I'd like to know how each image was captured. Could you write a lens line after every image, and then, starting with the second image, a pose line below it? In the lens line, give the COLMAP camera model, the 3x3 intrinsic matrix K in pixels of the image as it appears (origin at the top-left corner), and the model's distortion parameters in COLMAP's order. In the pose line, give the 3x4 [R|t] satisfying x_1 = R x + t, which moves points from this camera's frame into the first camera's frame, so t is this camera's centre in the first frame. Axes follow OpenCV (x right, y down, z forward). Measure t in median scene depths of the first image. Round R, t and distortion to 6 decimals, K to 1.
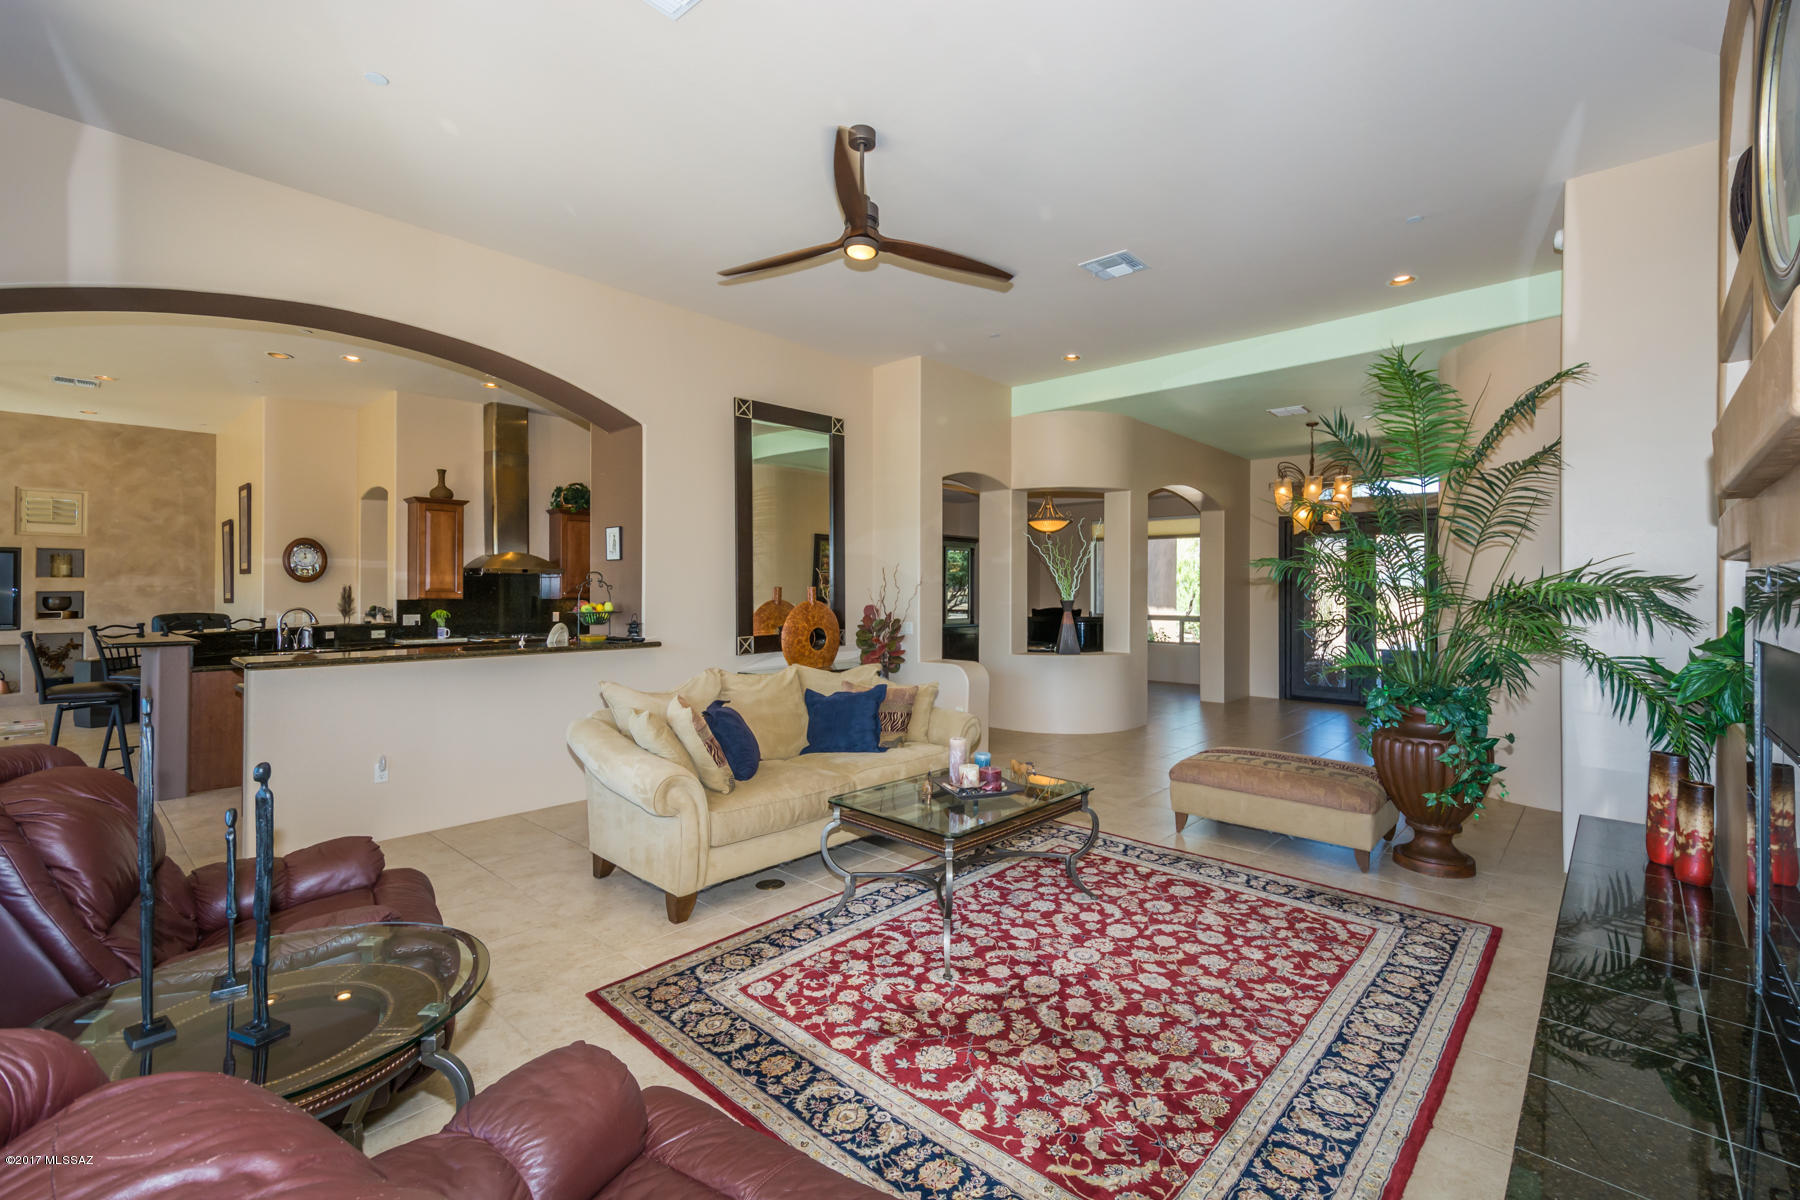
lens RADIAL K [[791.6, 0, 909.4], [0, 791.6, 582.5], [0, 0, 1]] dist [0.000260, 0.000023]
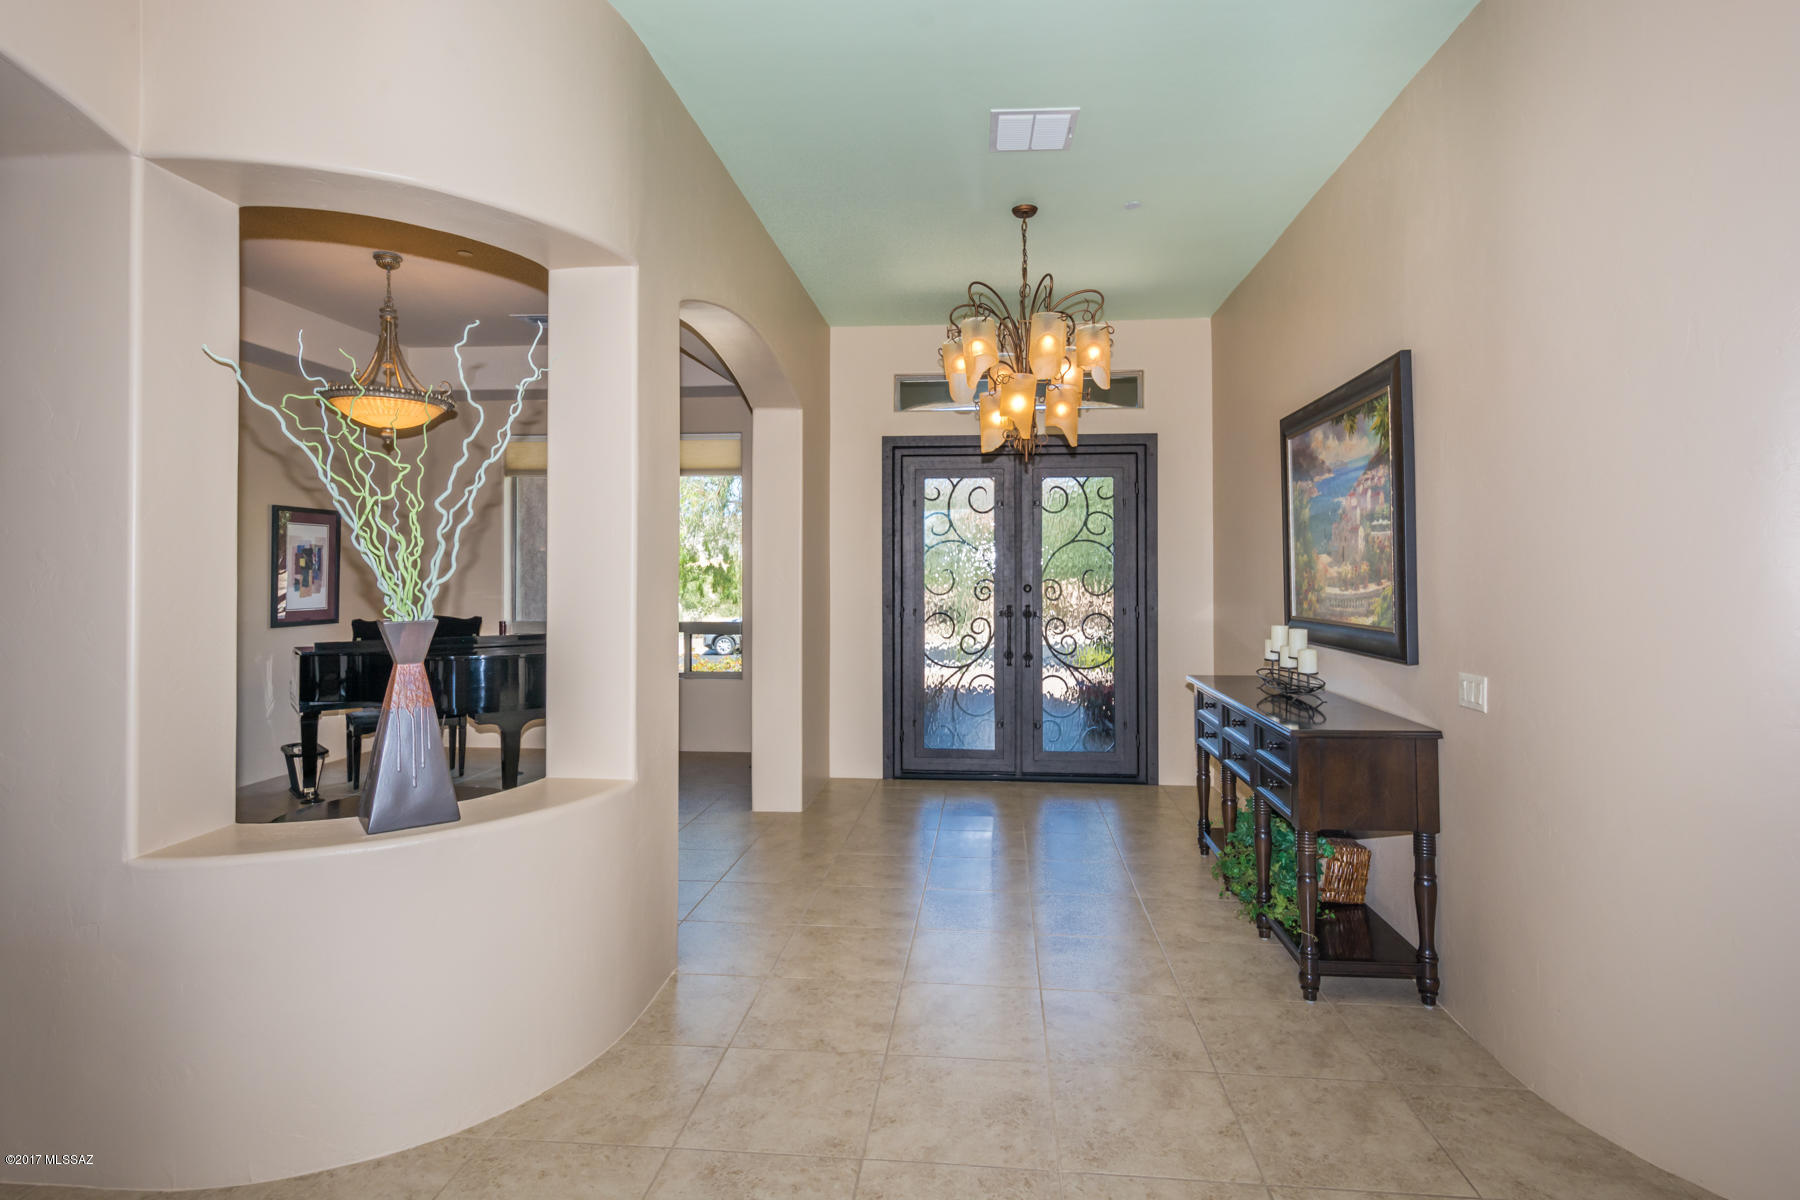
lens RADIAL K [[874.0, 0, 909.6], [0, 874.0, 560.4], [0, 0, 1]] dist [0.001673, 0.000205]
pose [[0.790955, 0.005467, 0.611850, 0.149282], [-0.002170, 0.999979, -0.006129, 0.003777], [-0.611871, 0.003520, 0.790950, 0.646612]]
